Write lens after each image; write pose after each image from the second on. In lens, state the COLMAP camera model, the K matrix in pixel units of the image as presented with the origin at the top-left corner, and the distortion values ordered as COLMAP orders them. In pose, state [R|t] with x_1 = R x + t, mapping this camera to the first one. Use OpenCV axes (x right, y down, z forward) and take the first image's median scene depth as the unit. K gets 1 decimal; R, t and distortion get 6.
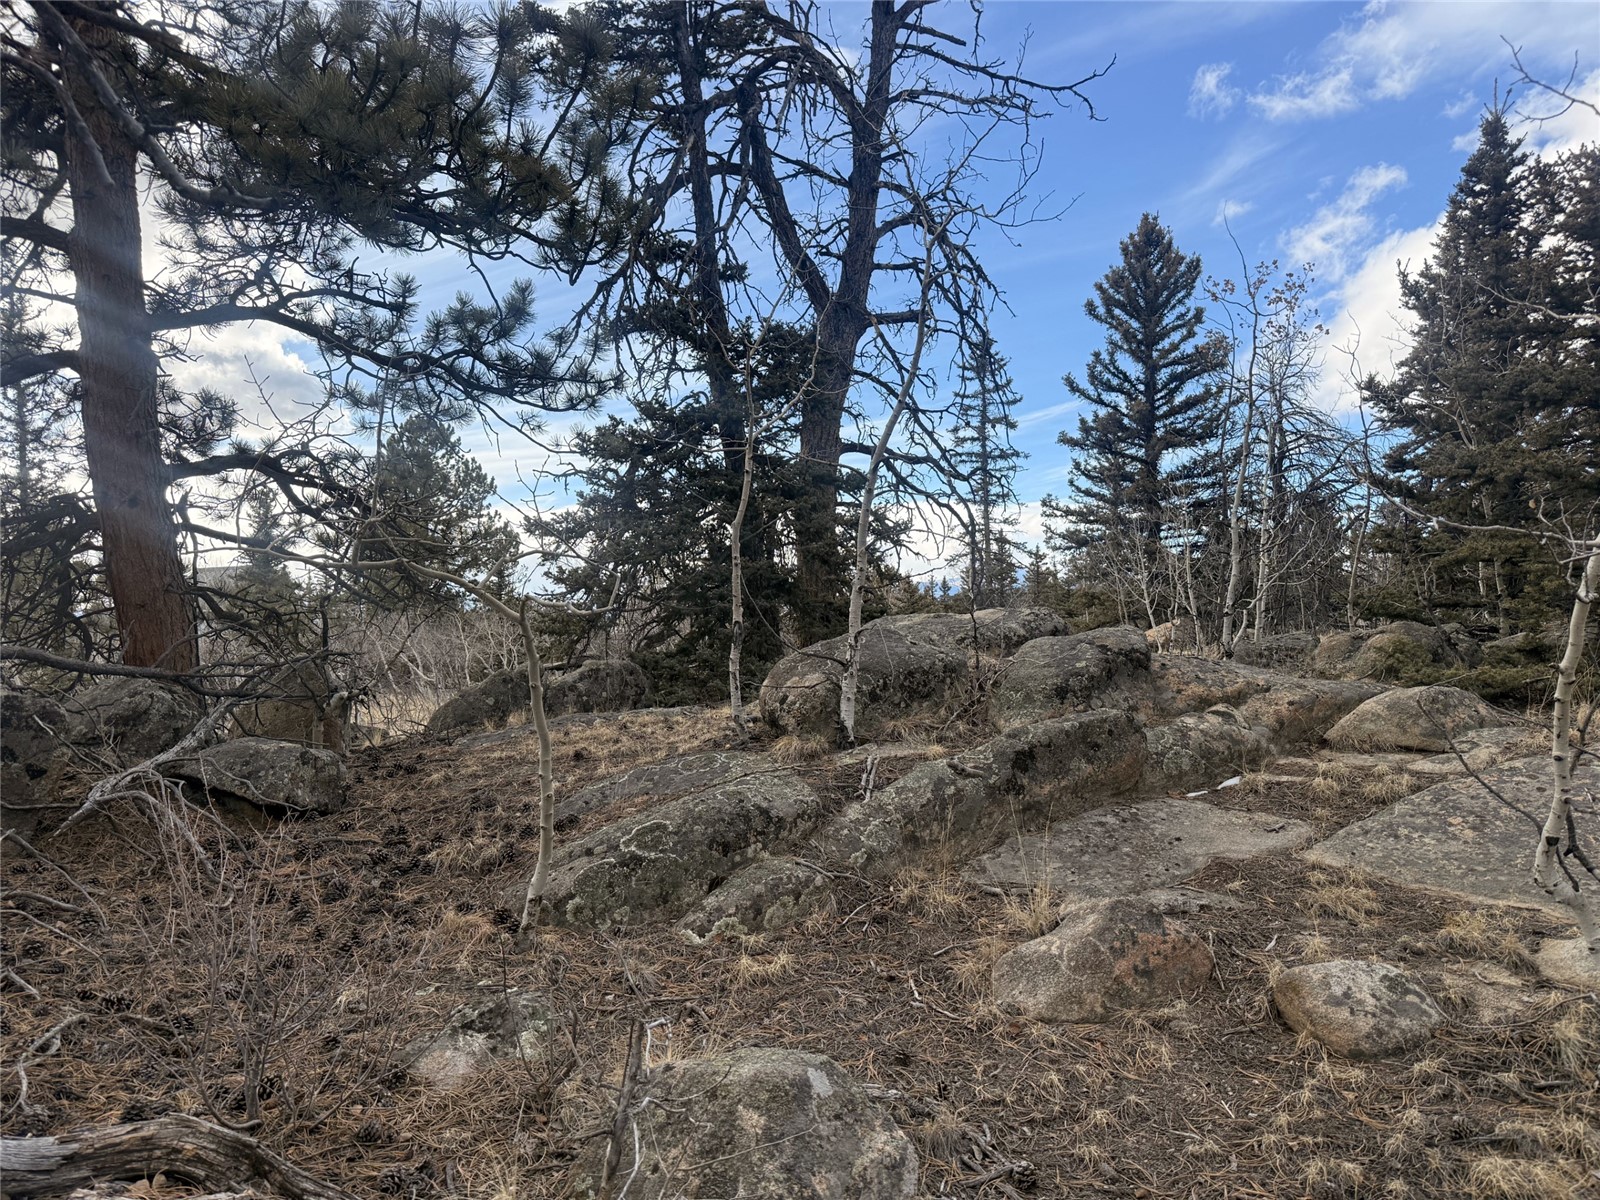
lens RADIAL K [[1090.6, 0, 793.8], [0, 1090.6, 609.2], [0, 0, 1]] dist [0.130728, -0.187086]
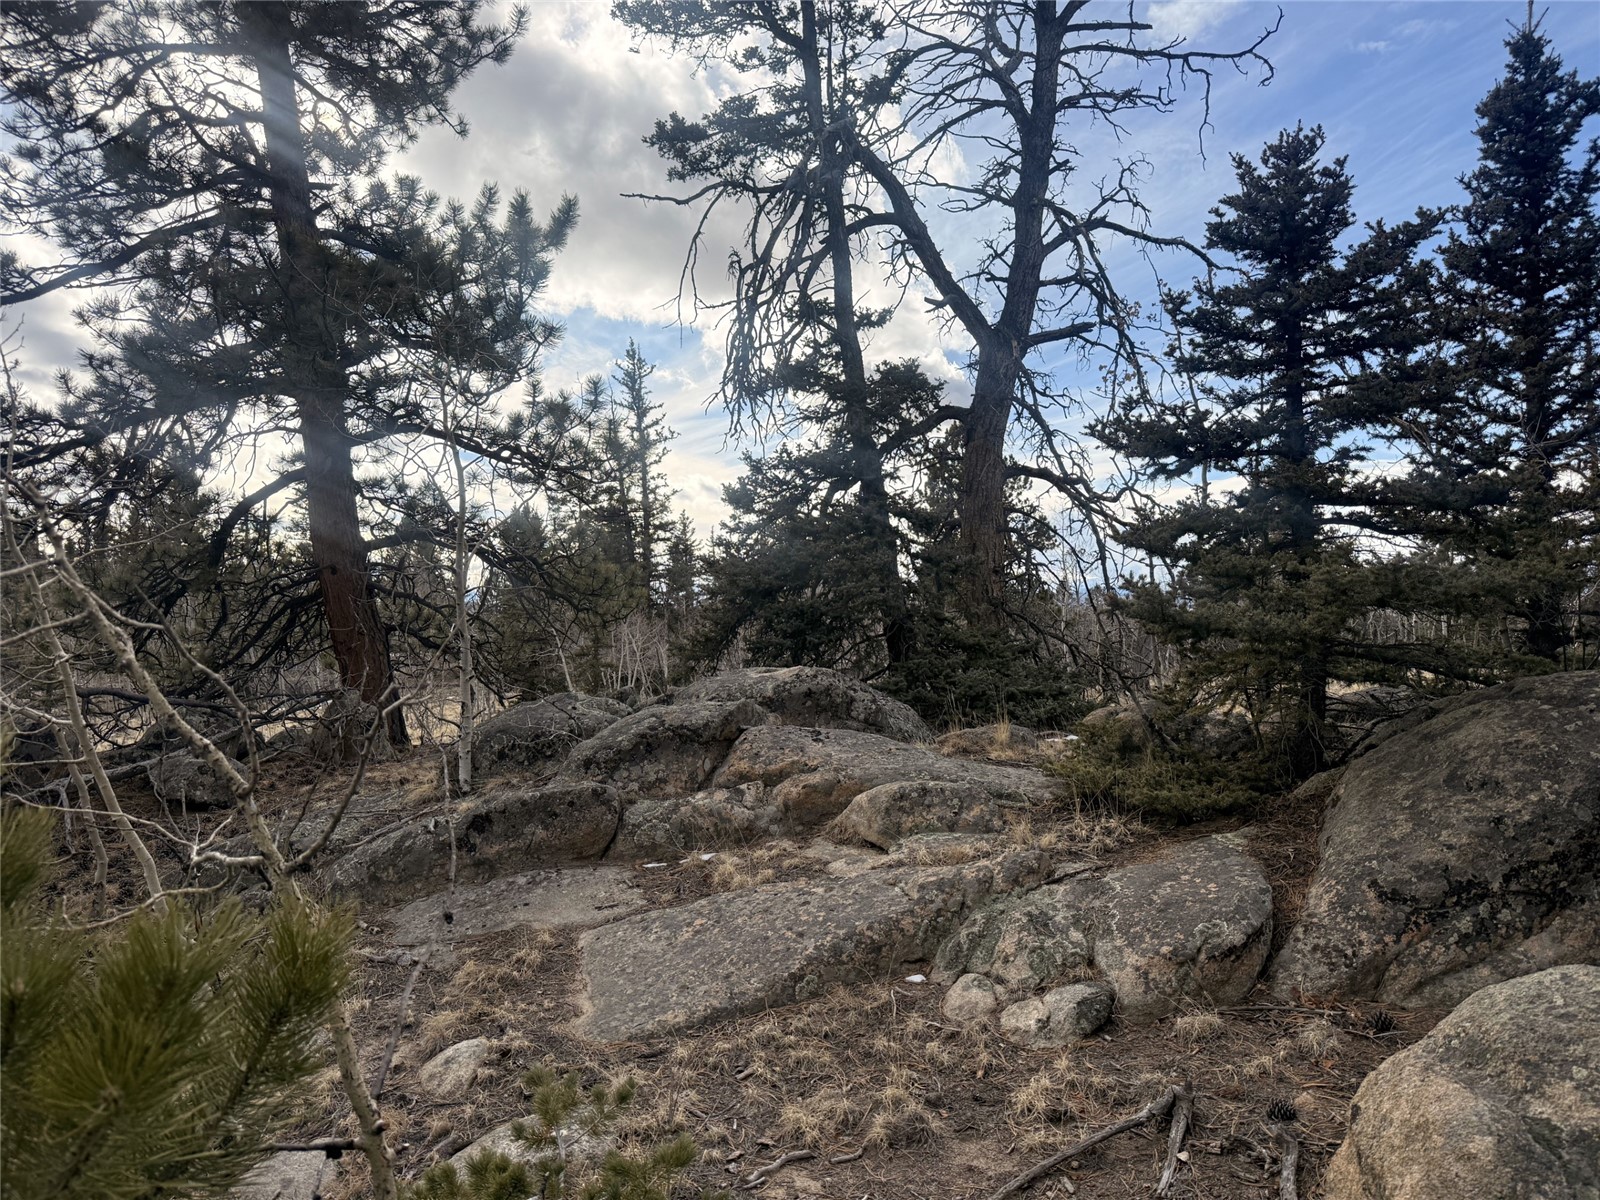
lens RADIAL K [[1105.3, 0, 800.0], [0, 1105.3, 600.0], [0, 0, 1]] dist [0.077913, -0.108079]
pose [[0.850404, -0.000191, -0.526131, 0.407798], [0.003841, 0.999976, 0.005845, -0.039754], [0.526117, -0.006991, 0.850384, 0.055089]]
